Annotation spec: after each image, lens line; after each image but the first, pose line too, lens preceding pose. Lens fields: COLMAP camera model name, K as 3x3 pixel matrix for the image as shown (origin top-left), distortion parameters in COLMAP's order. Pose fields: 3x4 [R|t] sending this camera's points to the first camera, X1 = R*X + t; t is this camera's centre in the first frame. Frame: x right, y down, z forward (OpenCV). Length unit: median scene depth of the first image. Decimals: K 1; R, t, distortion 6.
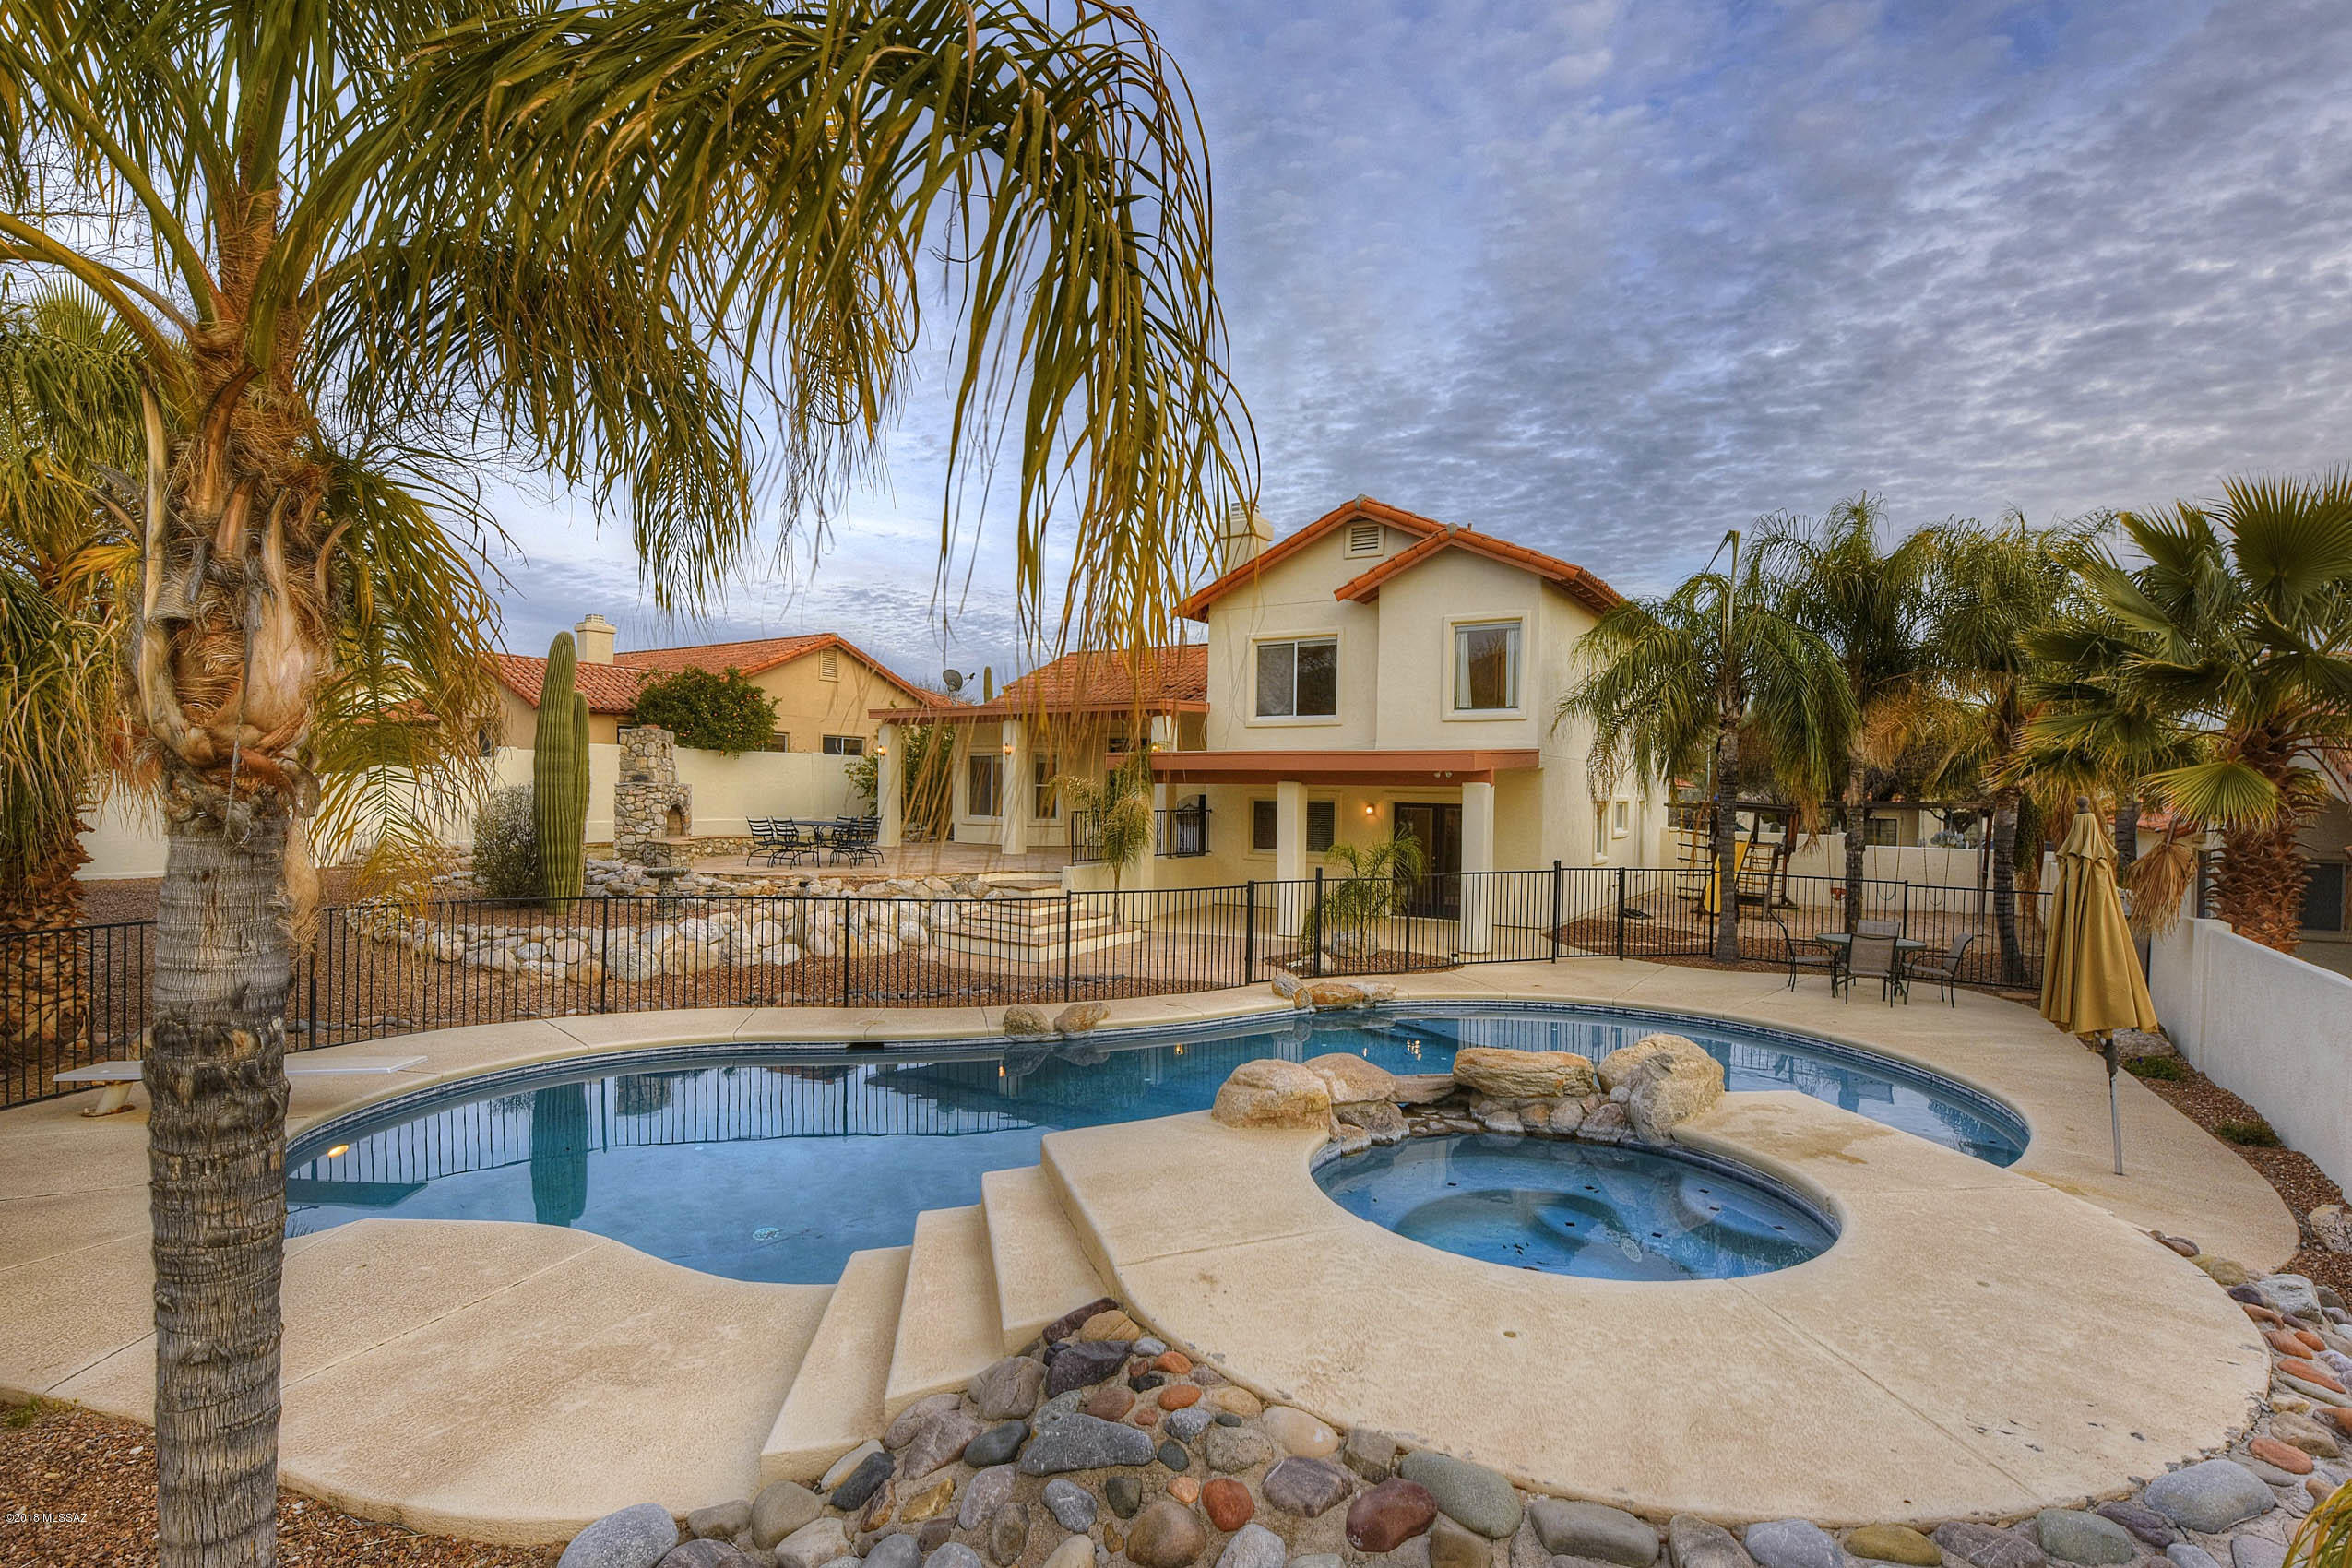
lens RADIAL K [[1013.2, 0, 1174.4], [0, 1013.2, 774.3], [0, 0, 1]] dist [-0.008659, -0.000542]
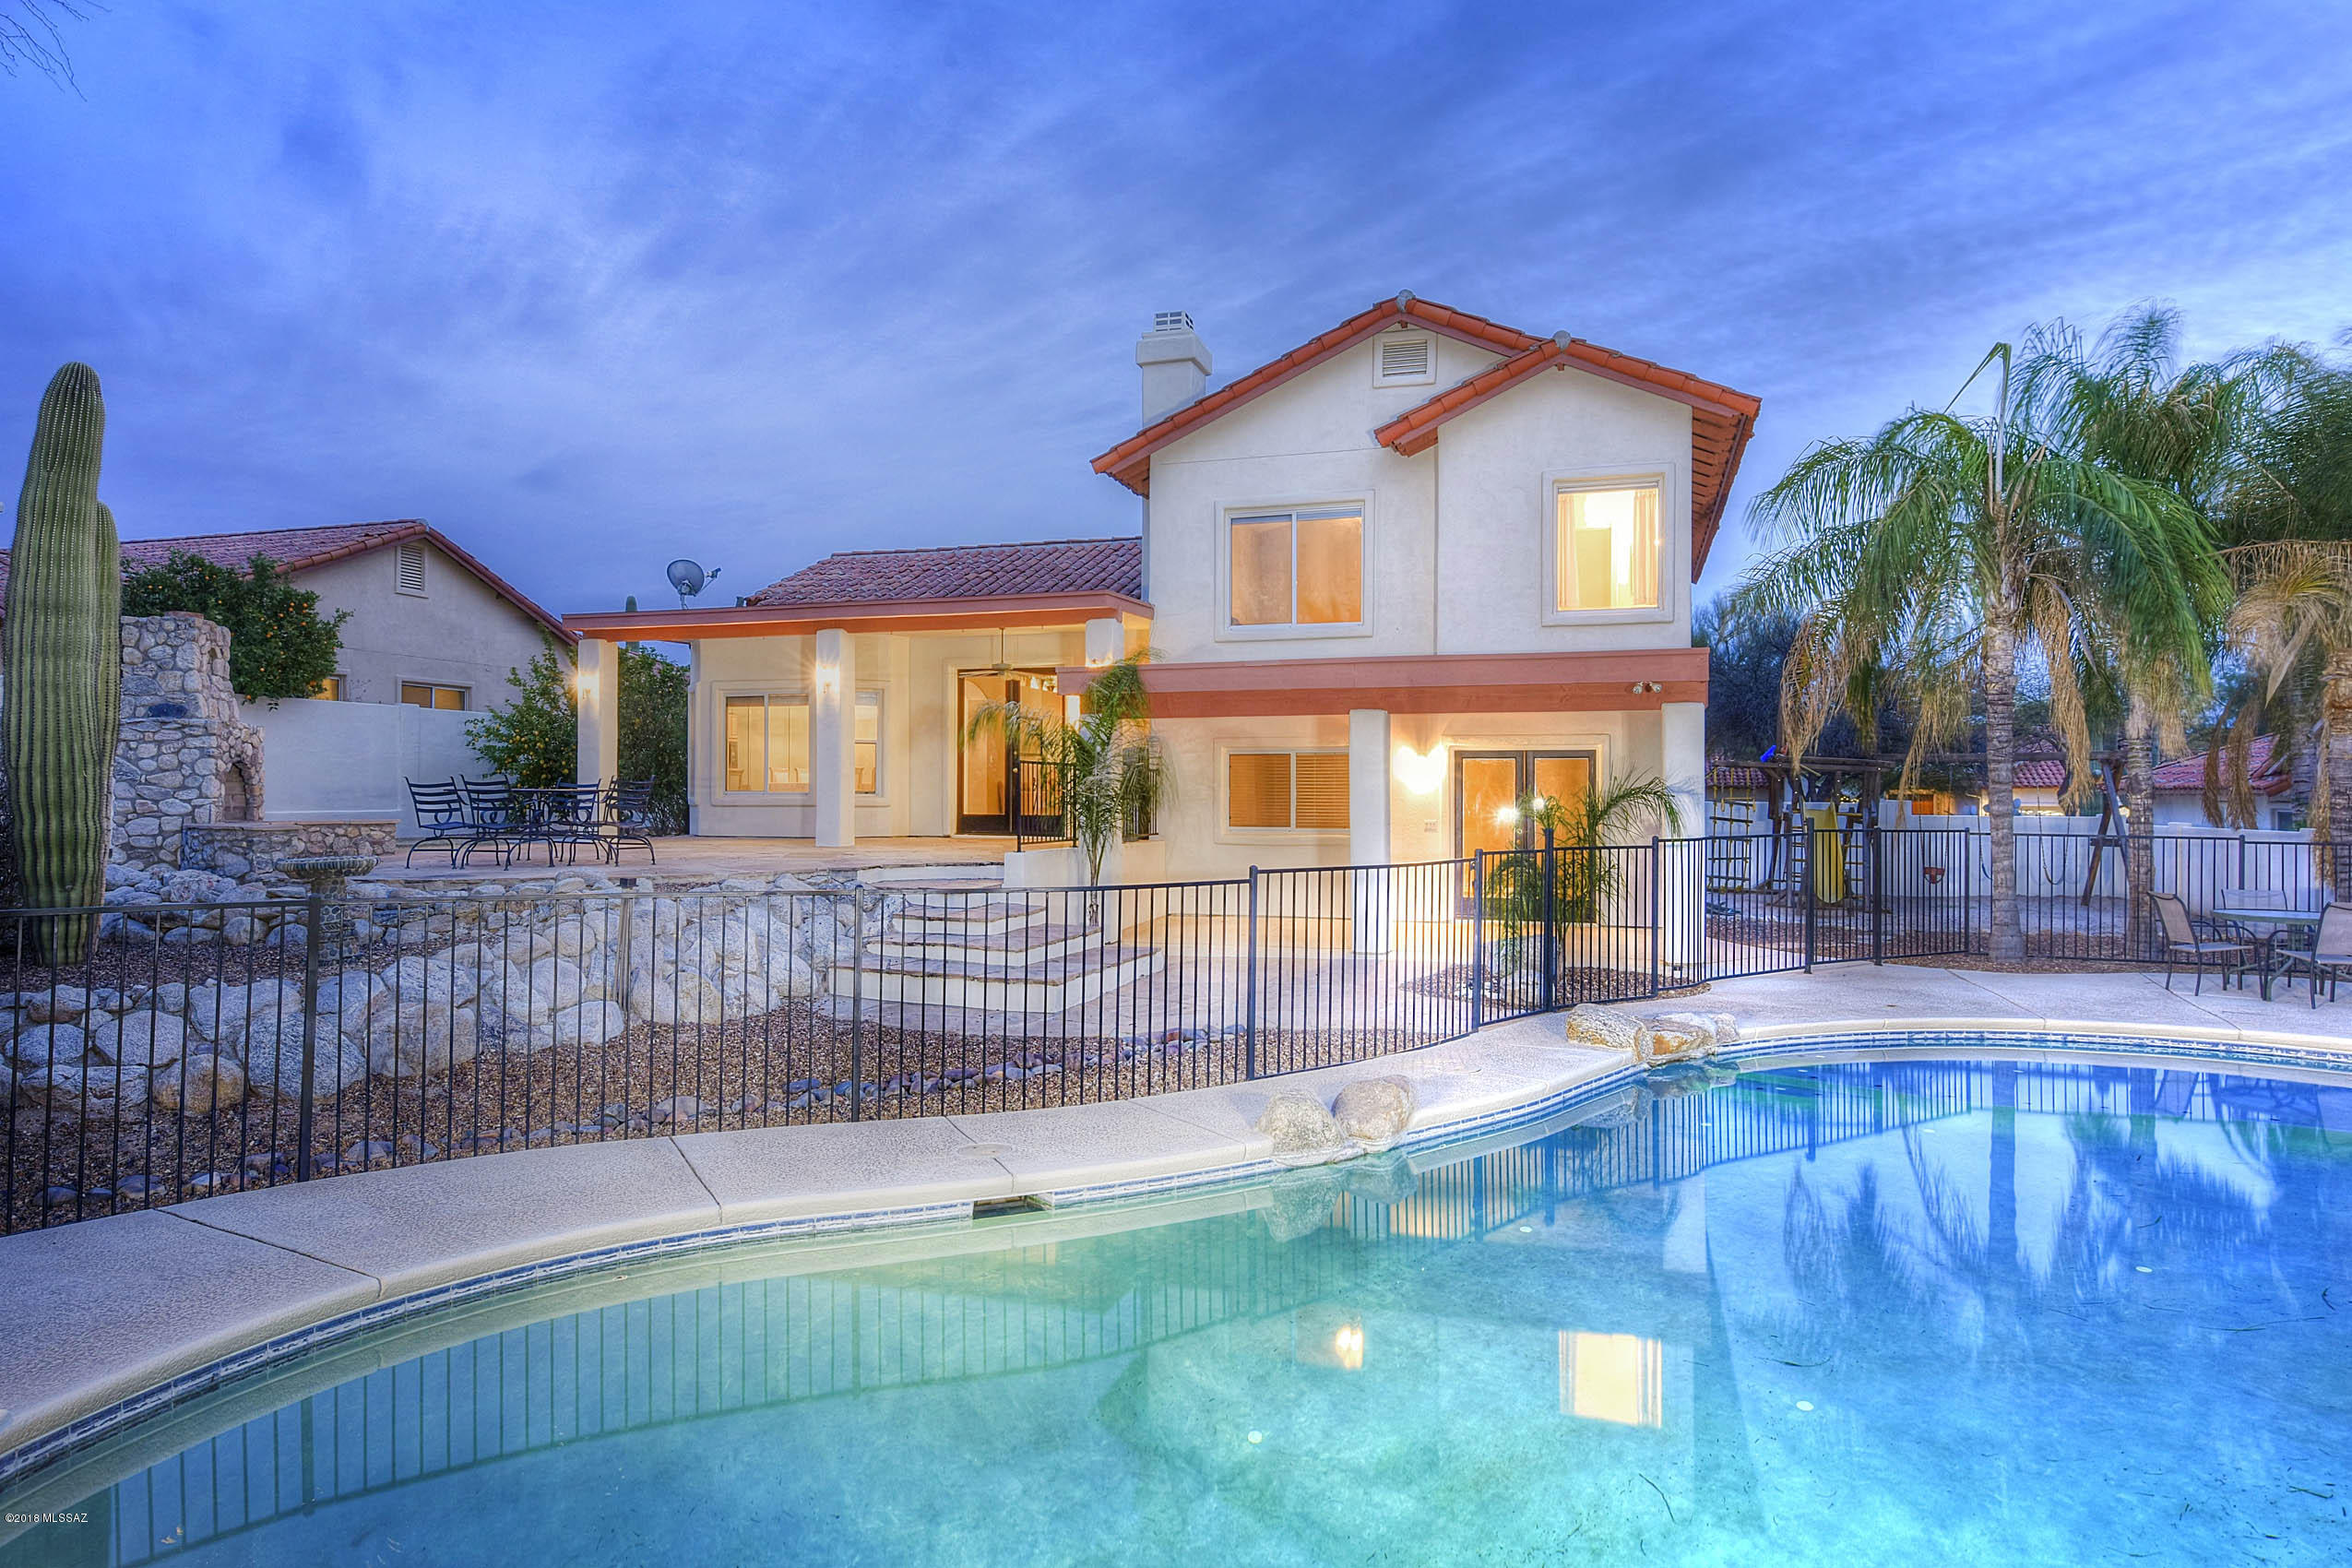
lens RADIAL K [[1313.0, 0, 1135.3], [0, 1313.0, 760.4], [0, 0, 1]] dist [0.006203, 0.000636]
pose [[0.973265, -0.009254, 0.229497, -0.211955], [0.010164, 0.999944, -0.002783, 0.040448], [-0.229459, 0.005041, 0.973305, 0.231770]]
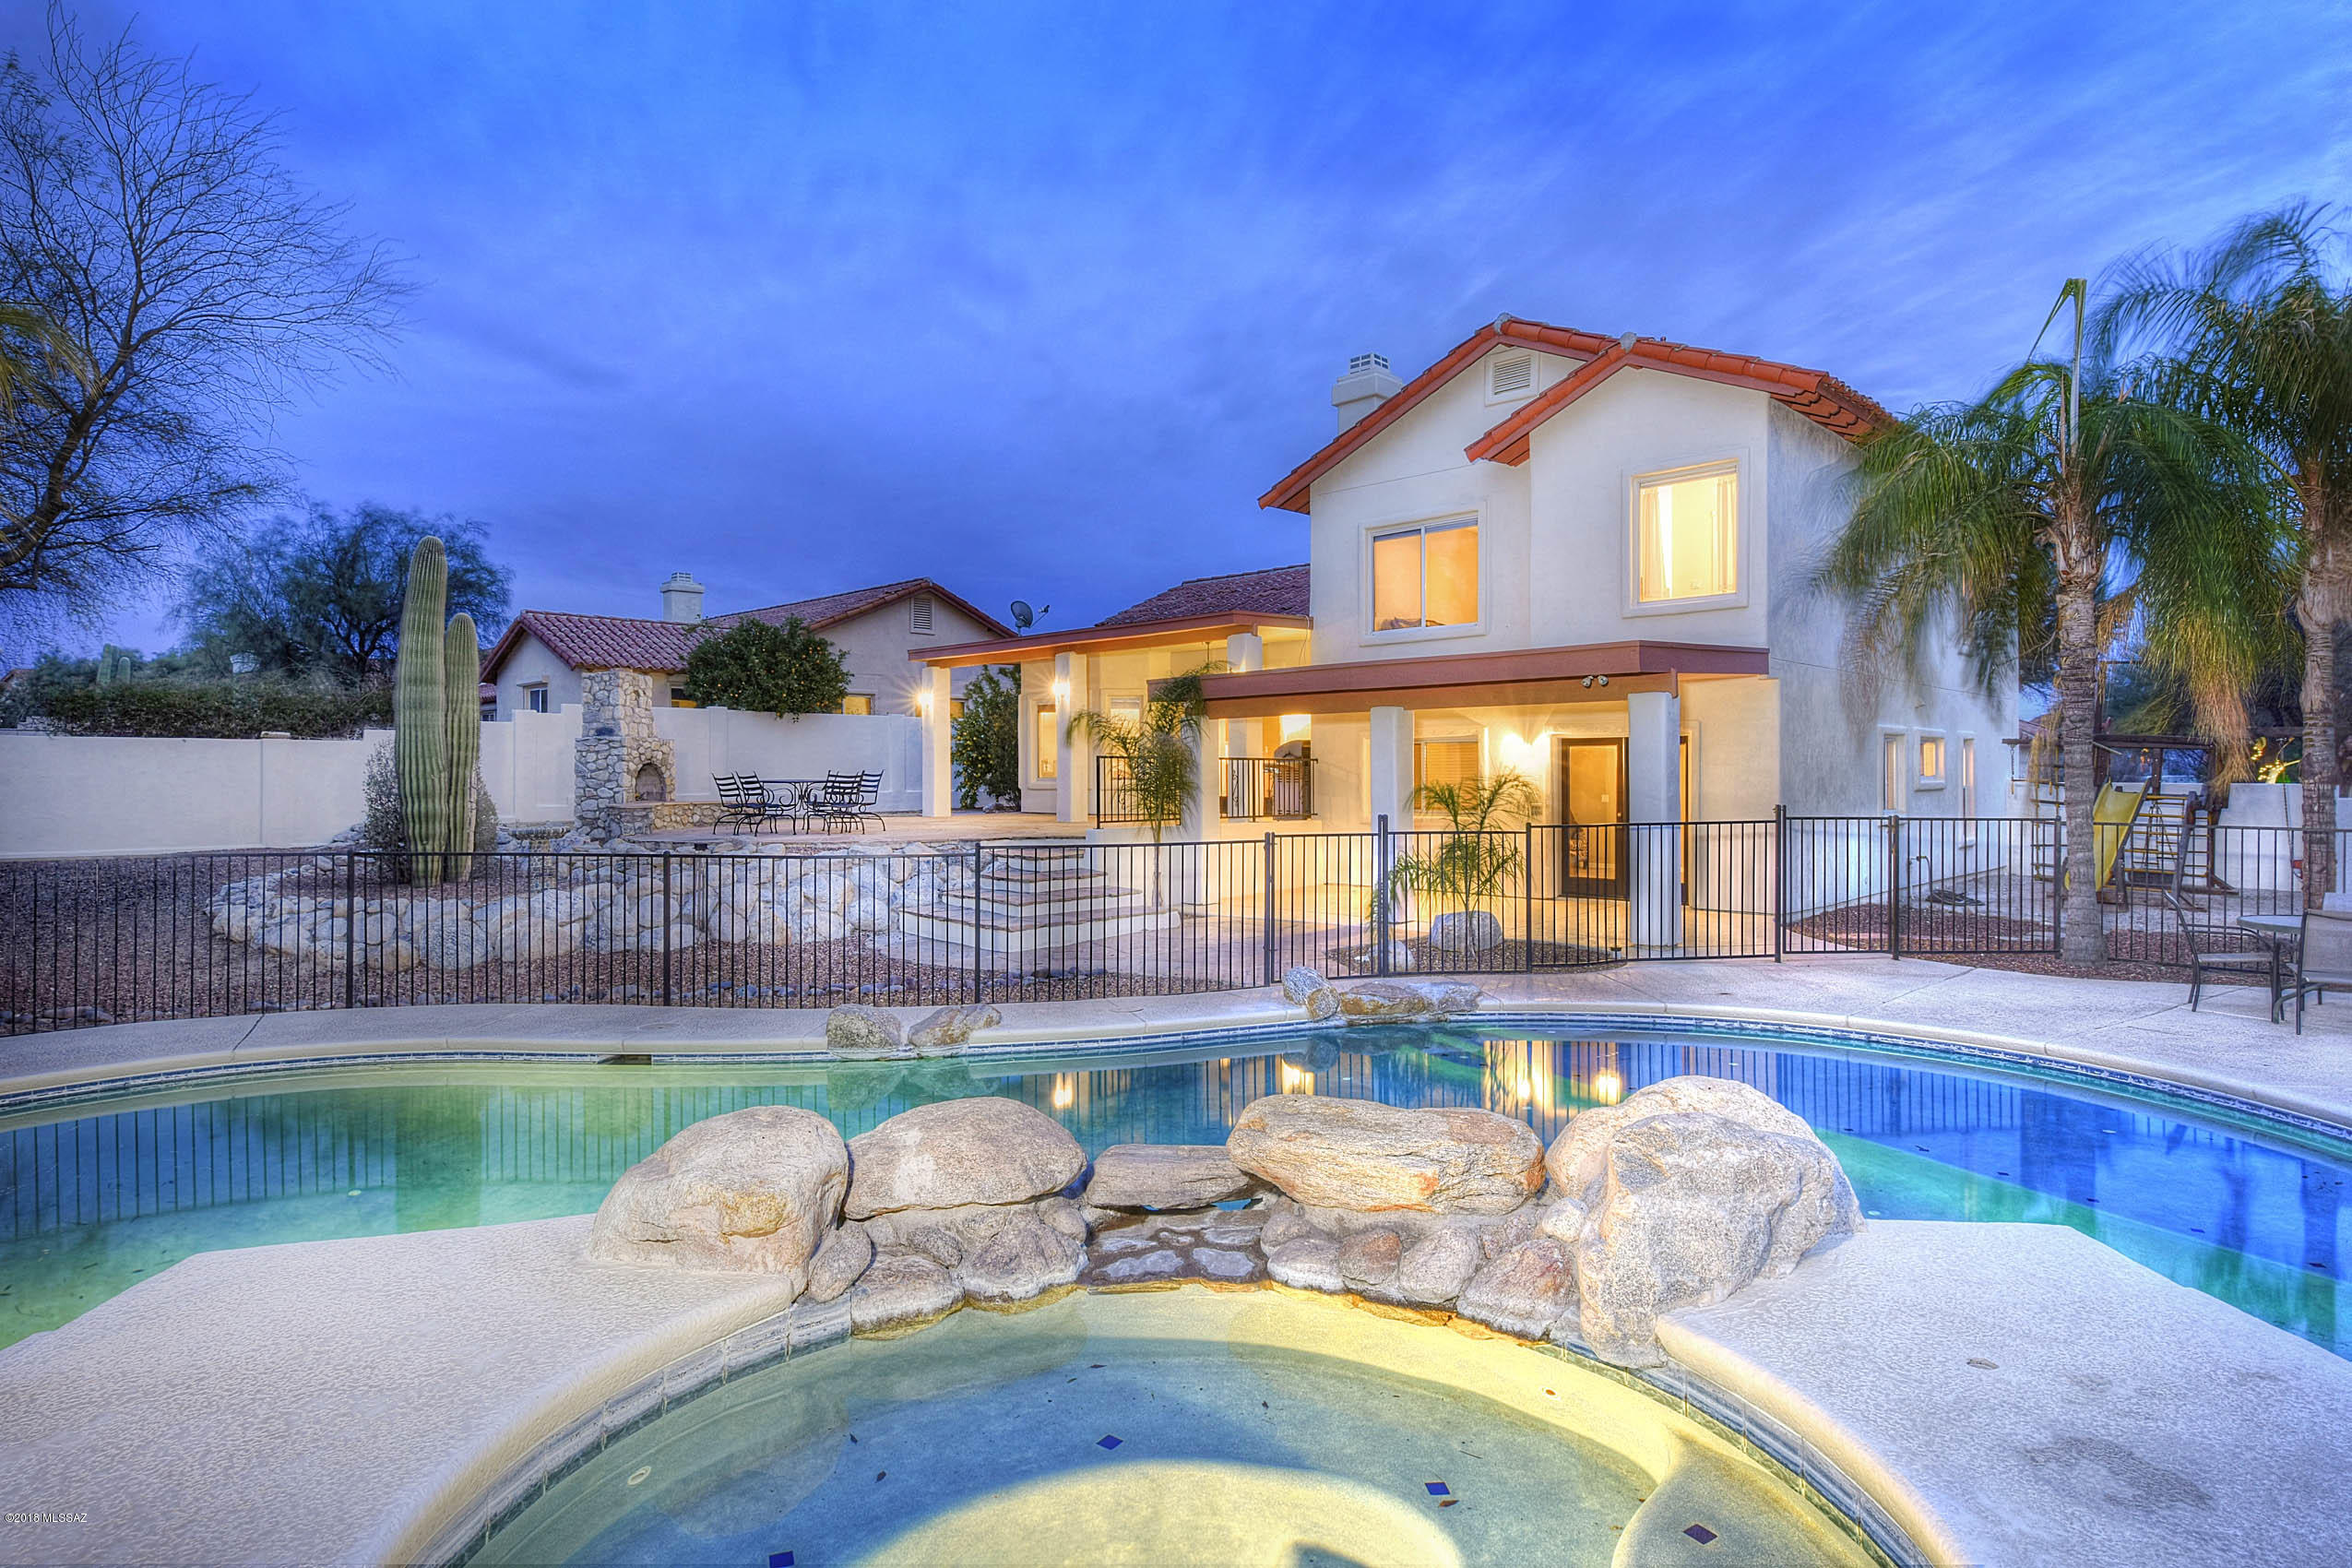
lens RADIAL K [[1172.6, 0, 1165.5], [0, 1172.6, 752.5], [0, 0, 1]] dist [-0.002297, -0.000525]
pose [[0.979946, -0.025208, -0.197664, 0.124083], [0.025038, 0.999681, -0.003362, 0.039078], [0.197685, -0.001654, 0.980264, 0.159250]]
